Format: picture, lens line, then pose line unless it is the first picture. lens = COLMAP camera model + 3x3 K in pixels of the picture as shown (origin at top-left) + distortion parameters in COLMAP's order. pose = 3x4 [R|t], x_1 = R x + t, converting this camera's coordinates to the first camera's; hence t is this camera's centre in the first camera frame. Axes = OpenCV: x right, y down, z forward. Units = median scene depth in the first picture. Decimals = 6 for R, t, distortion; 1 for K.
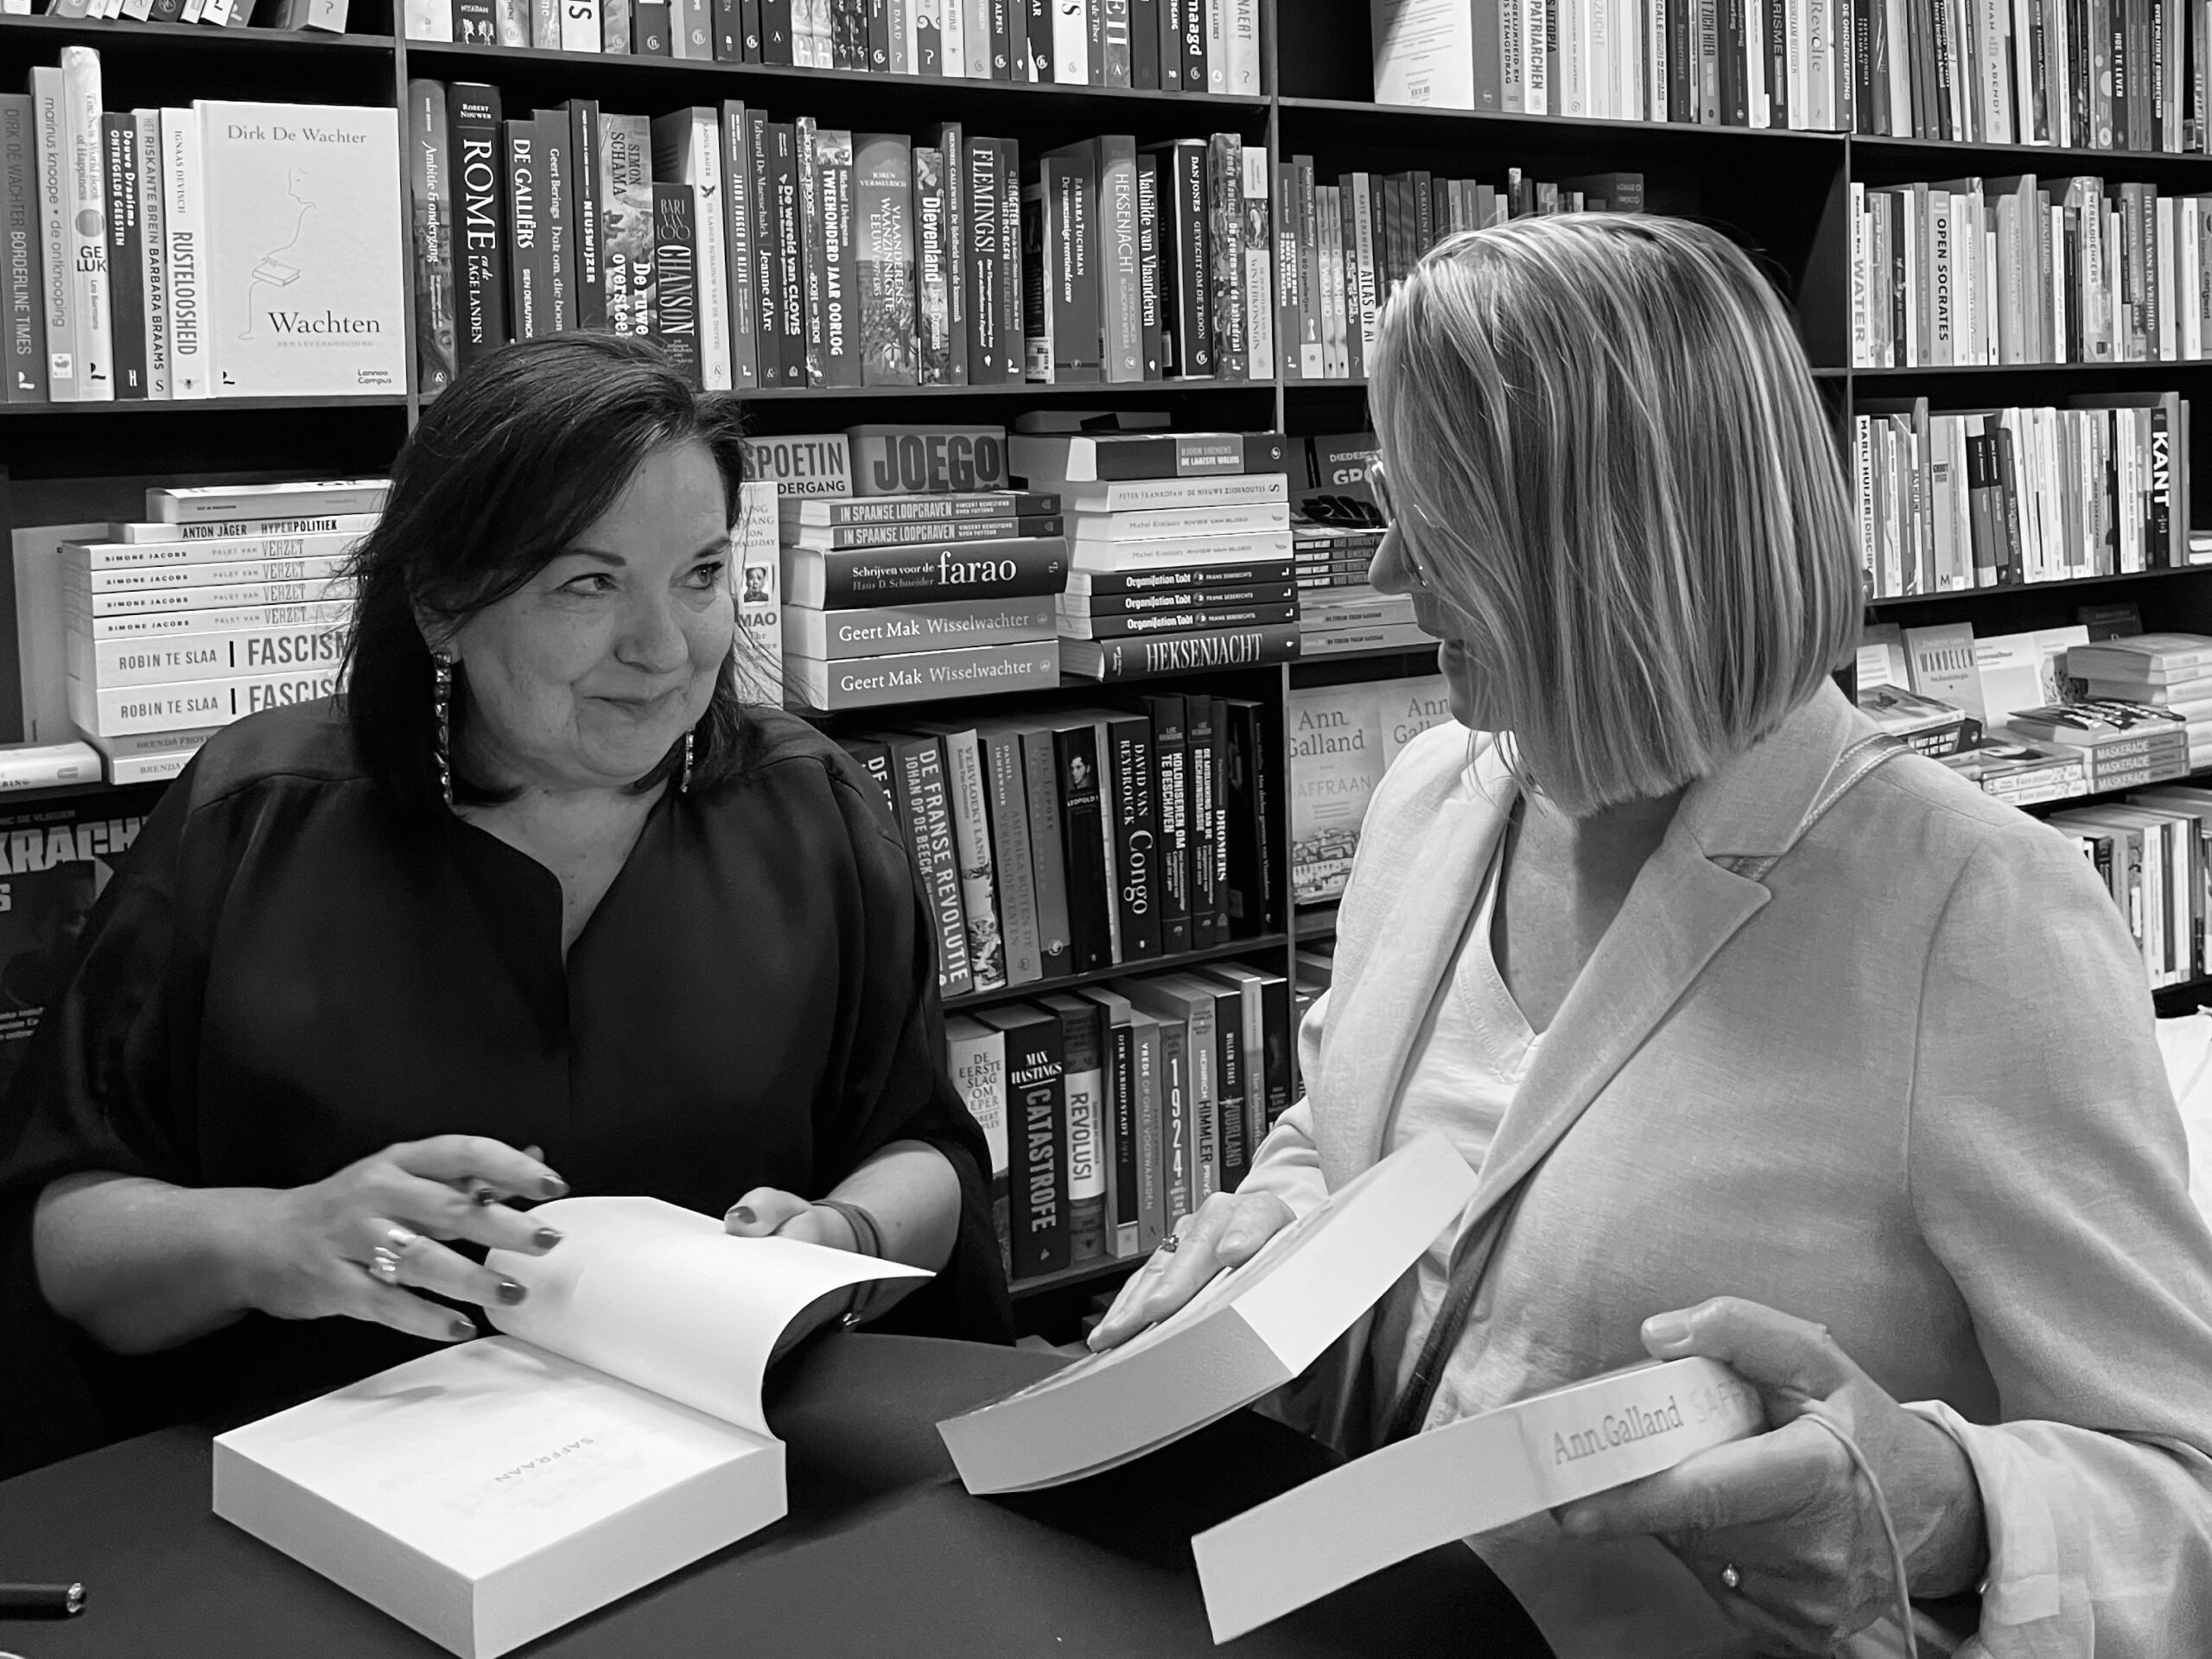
lens RADIAL K [[2161.9, 0, 1132.2], [0, 2161.9, 459.0], [0, 0, 1]] dist [0.124243, -0.217549]
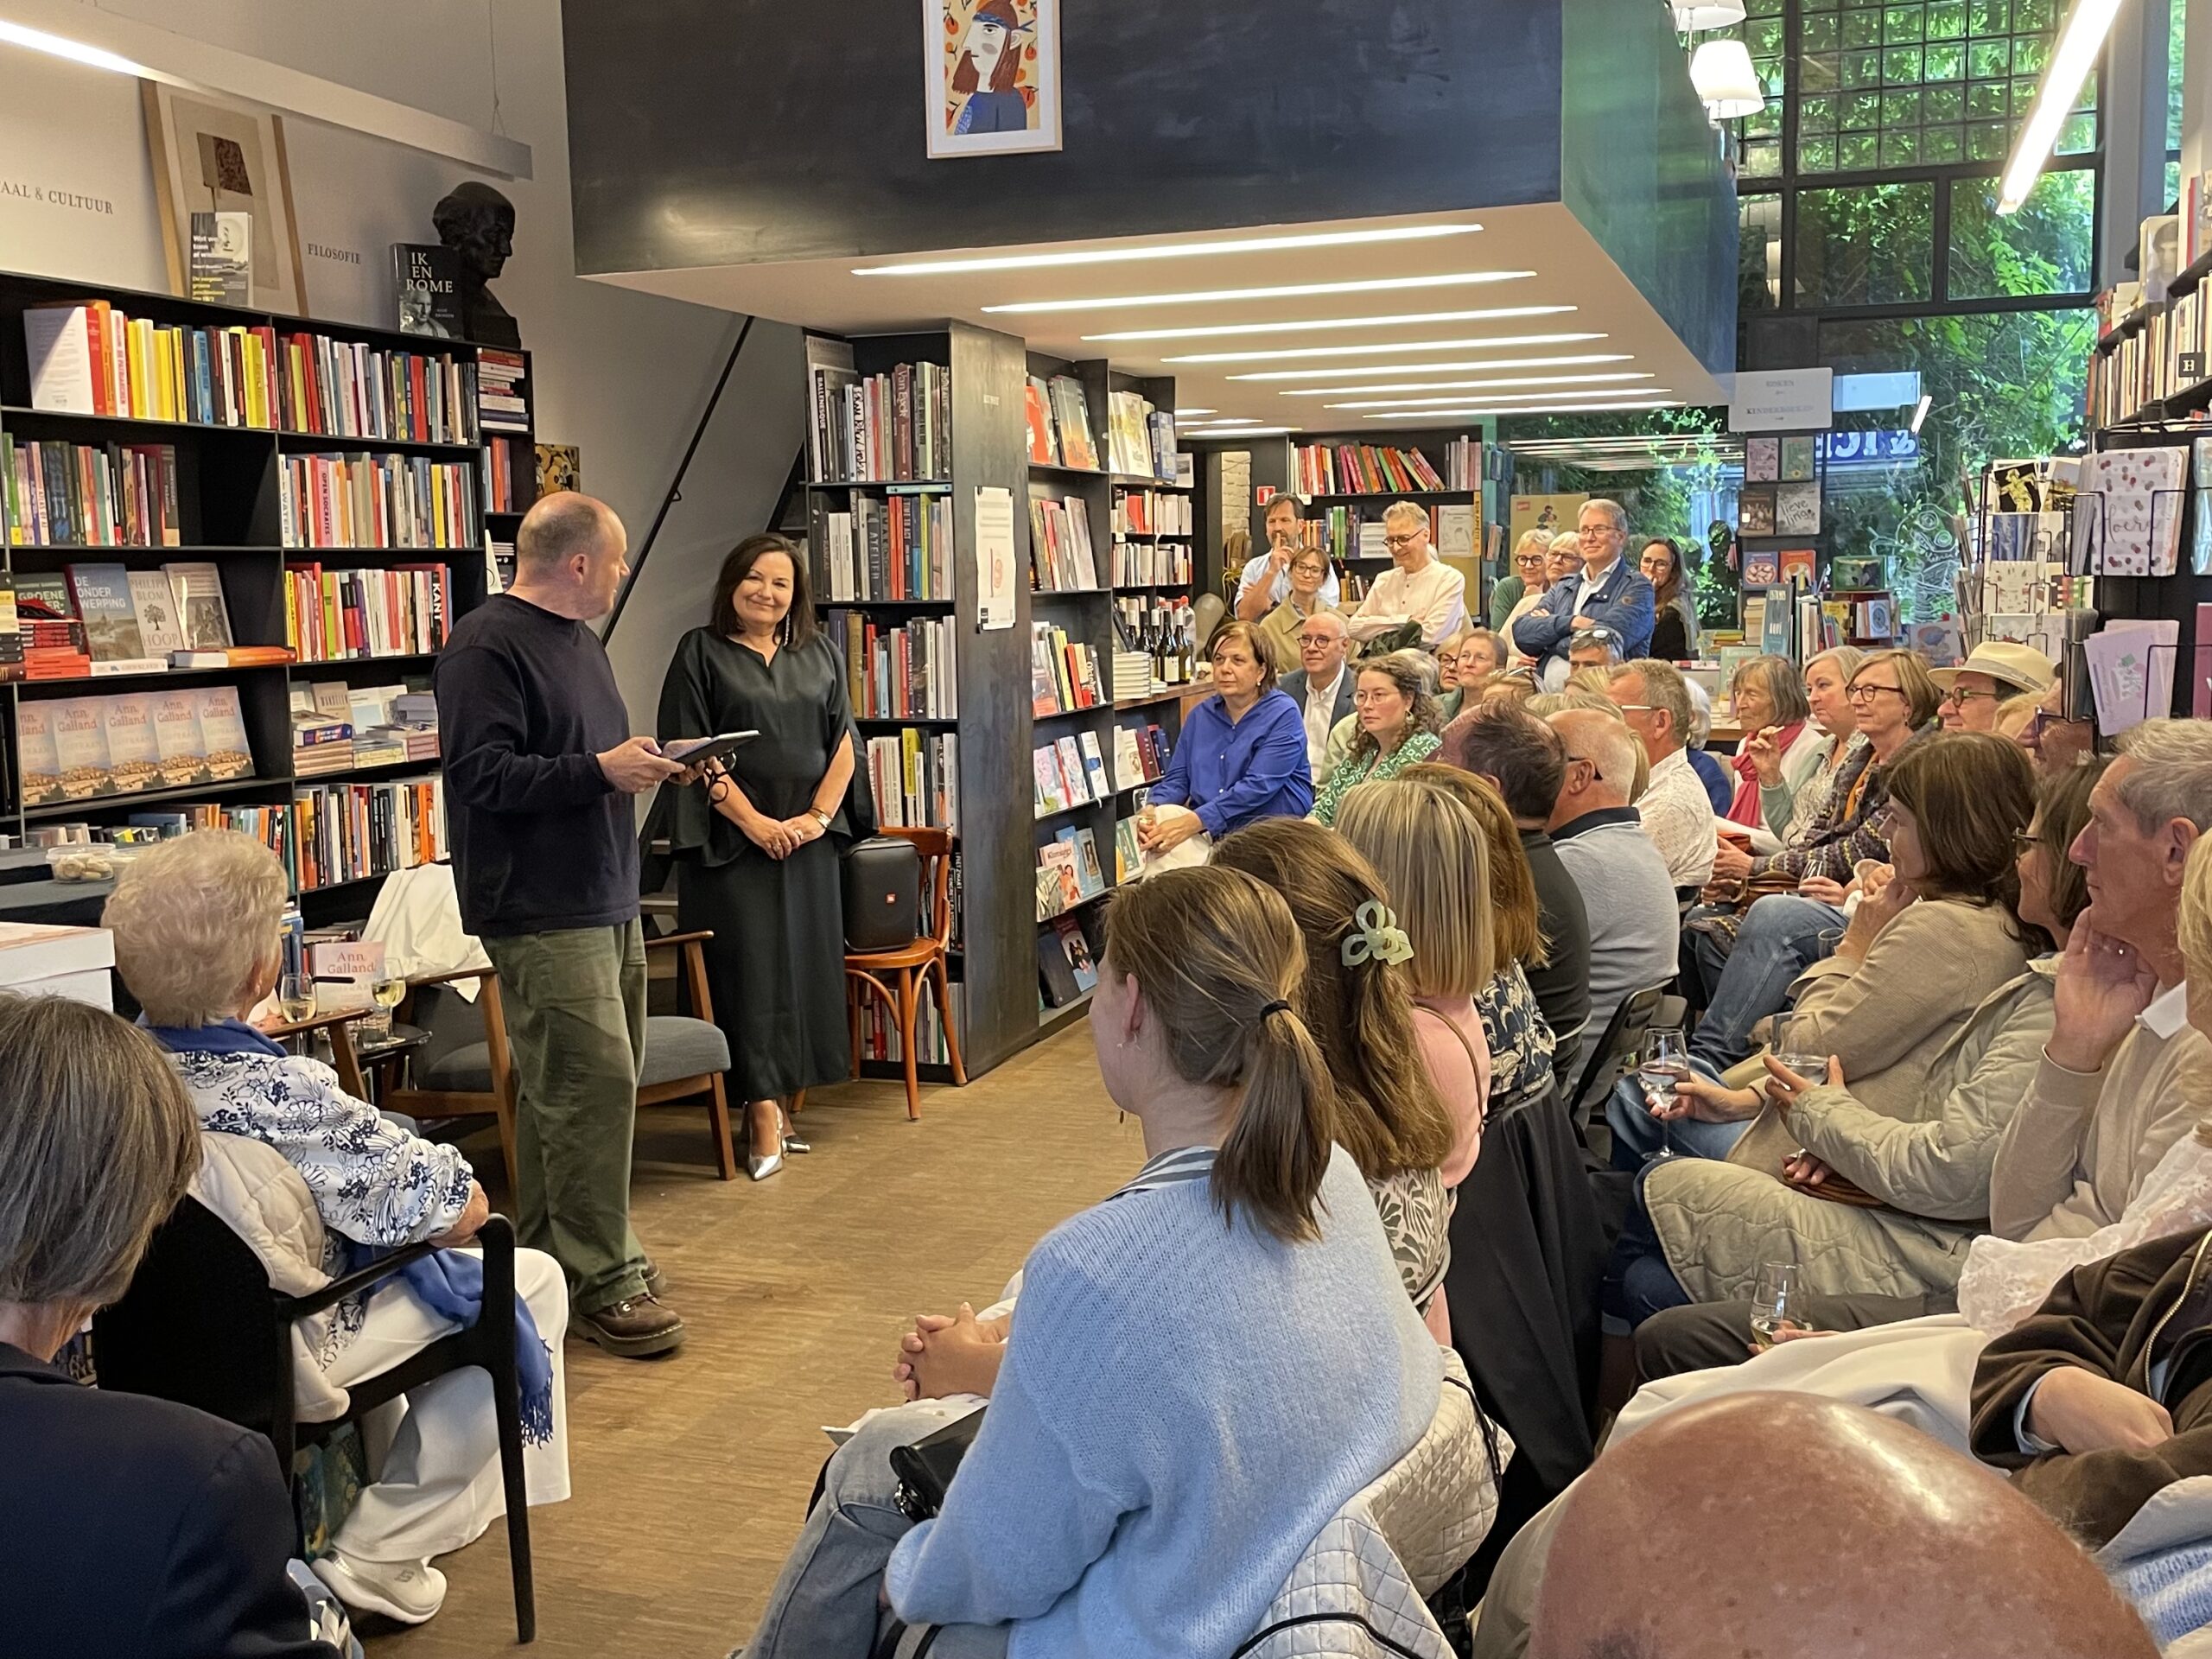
lens RADIAL K [[2180.8, 0, 1096.3], [0, 2180.8, 784.9], [0, 0, 1]] dist [0.089764, -0.138071]
pose [[0.772290, -0.046824, 0.633543, -0.494076], [0.006812, 0.997833, 0.065444, 0.062780], [-0.635234, -0.046226, 0.770935, -1.337722]]
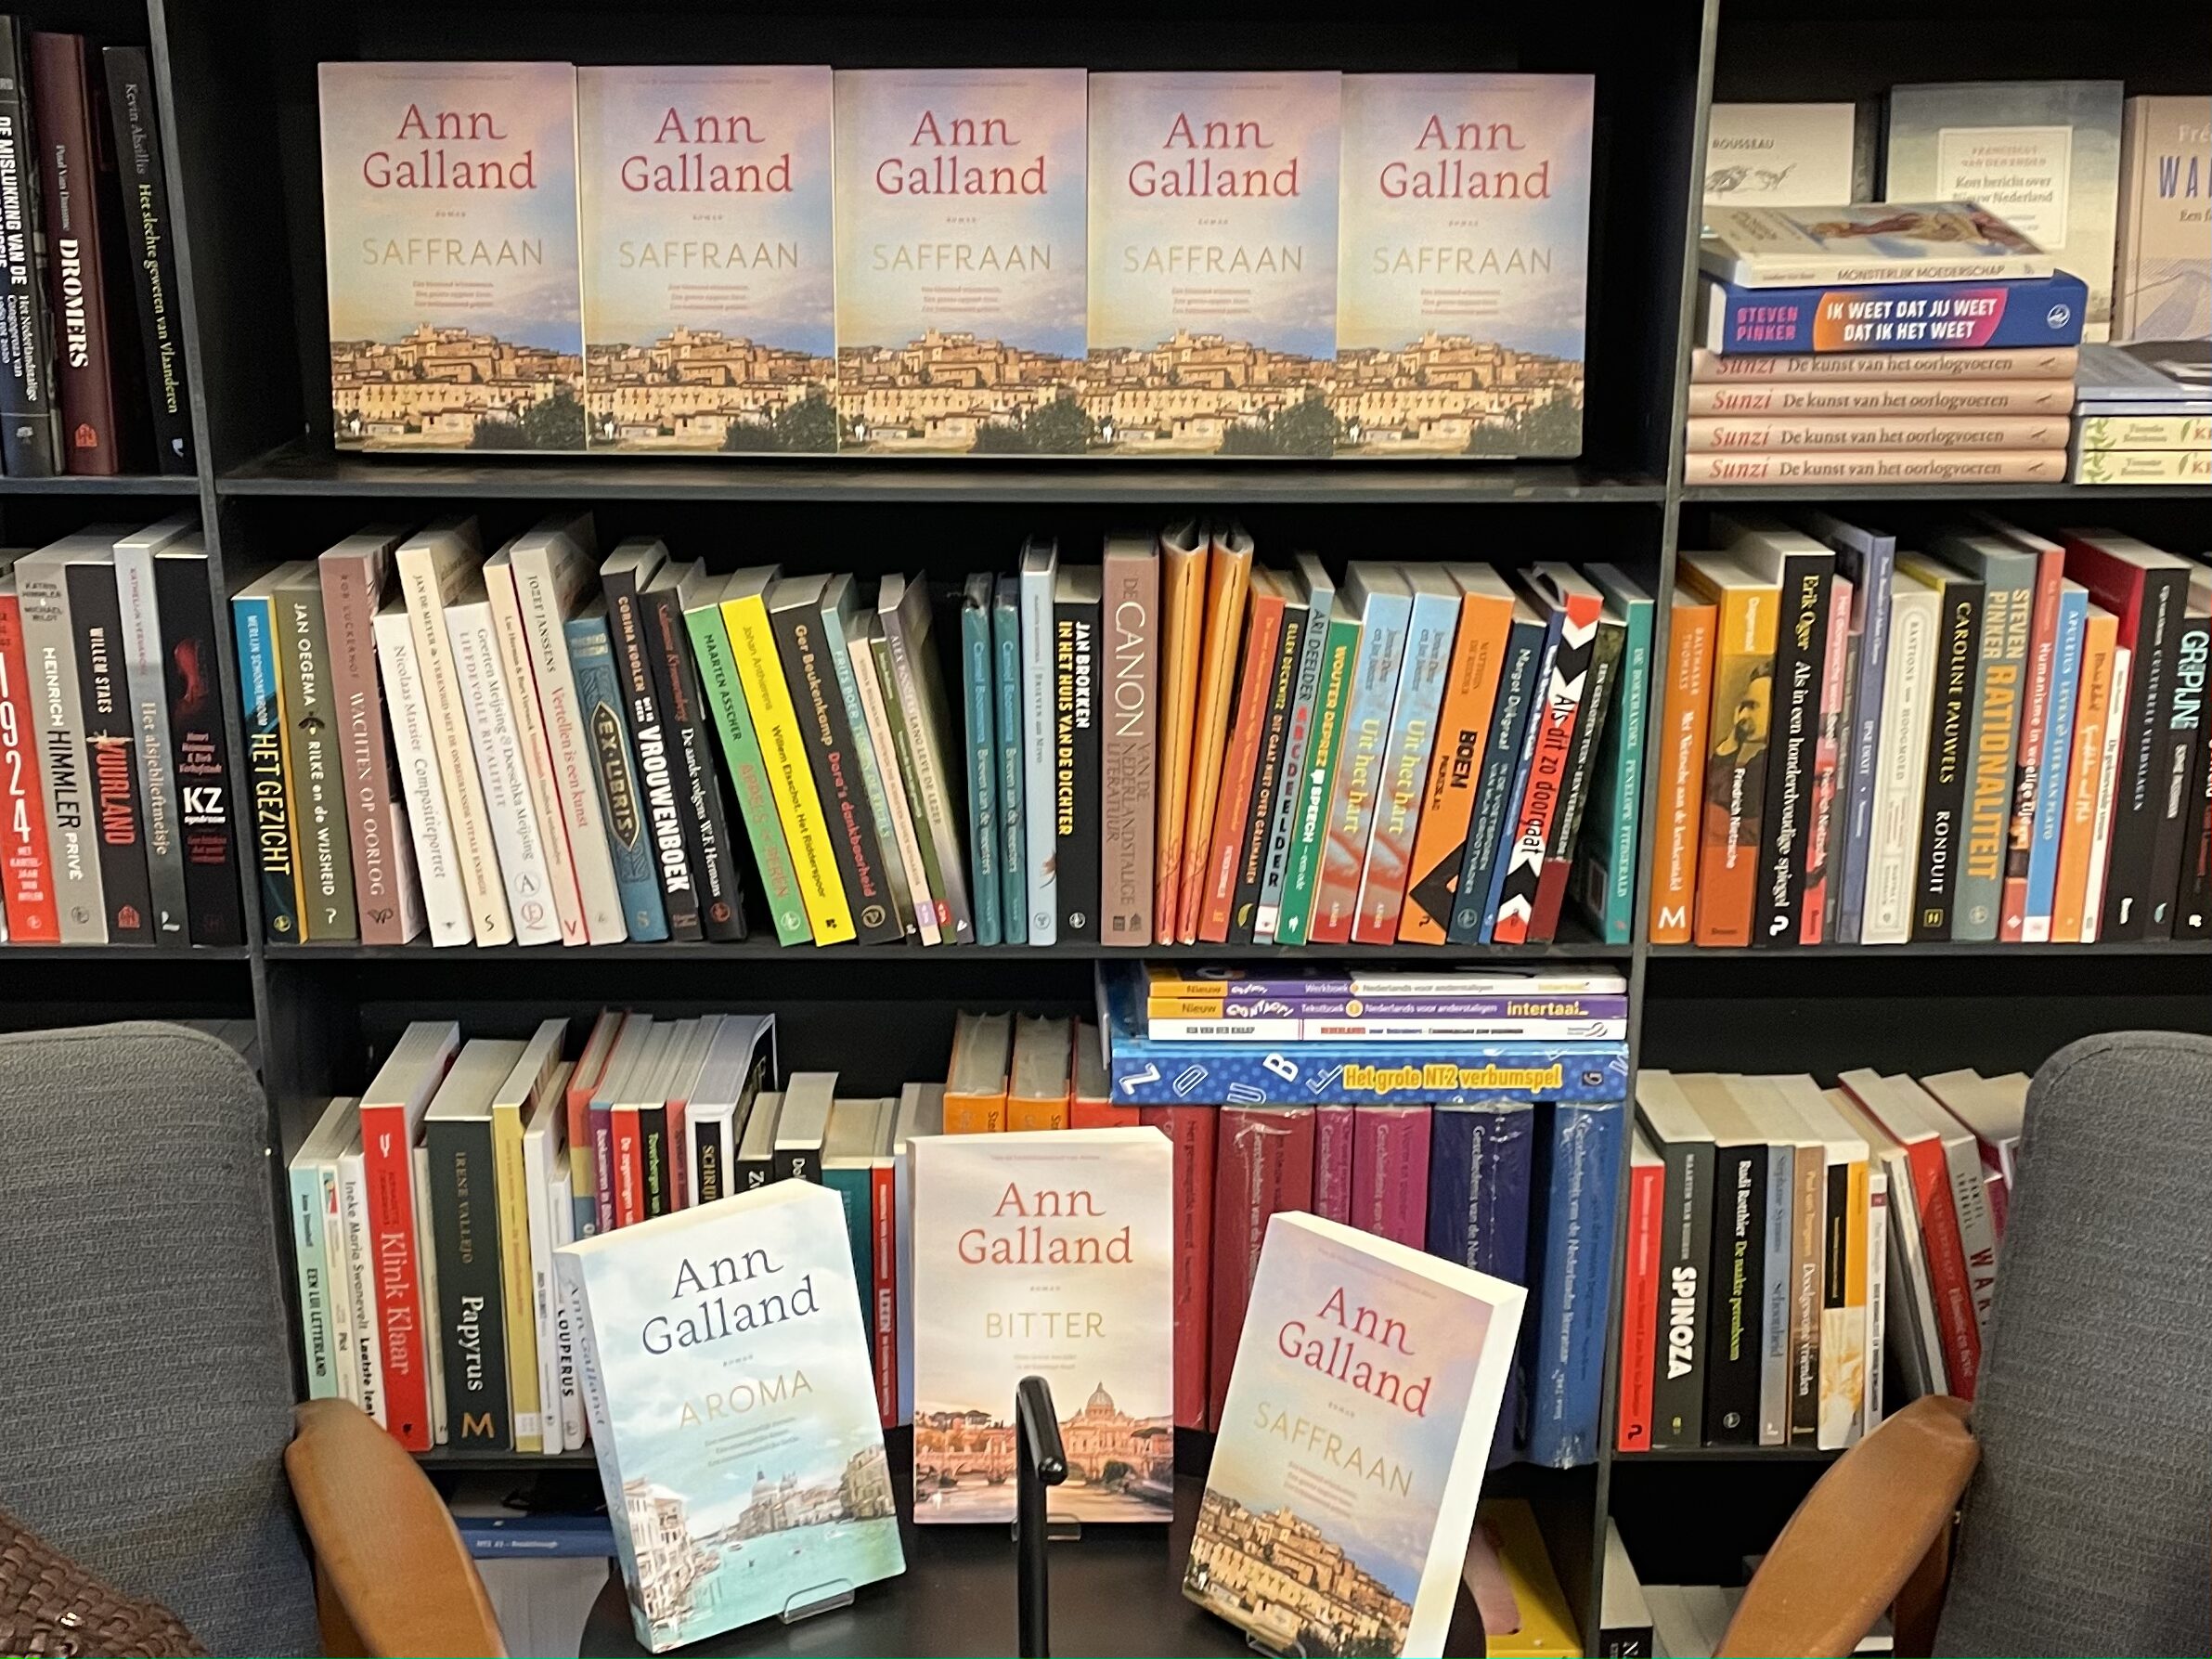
lens RADIAL K [[2634.6, 0, 1106.7], [0, 2634.6, 929.4], [0, 0, 1]] dist [0.076861, -0.064158]
pose [[0.859390, 0.188148, -0.475446, 0.661896], [-0.040559, 0.951993, 0.303420, 0.116888], [0.509710, -0.241472, 0.825764, 0.549114]]
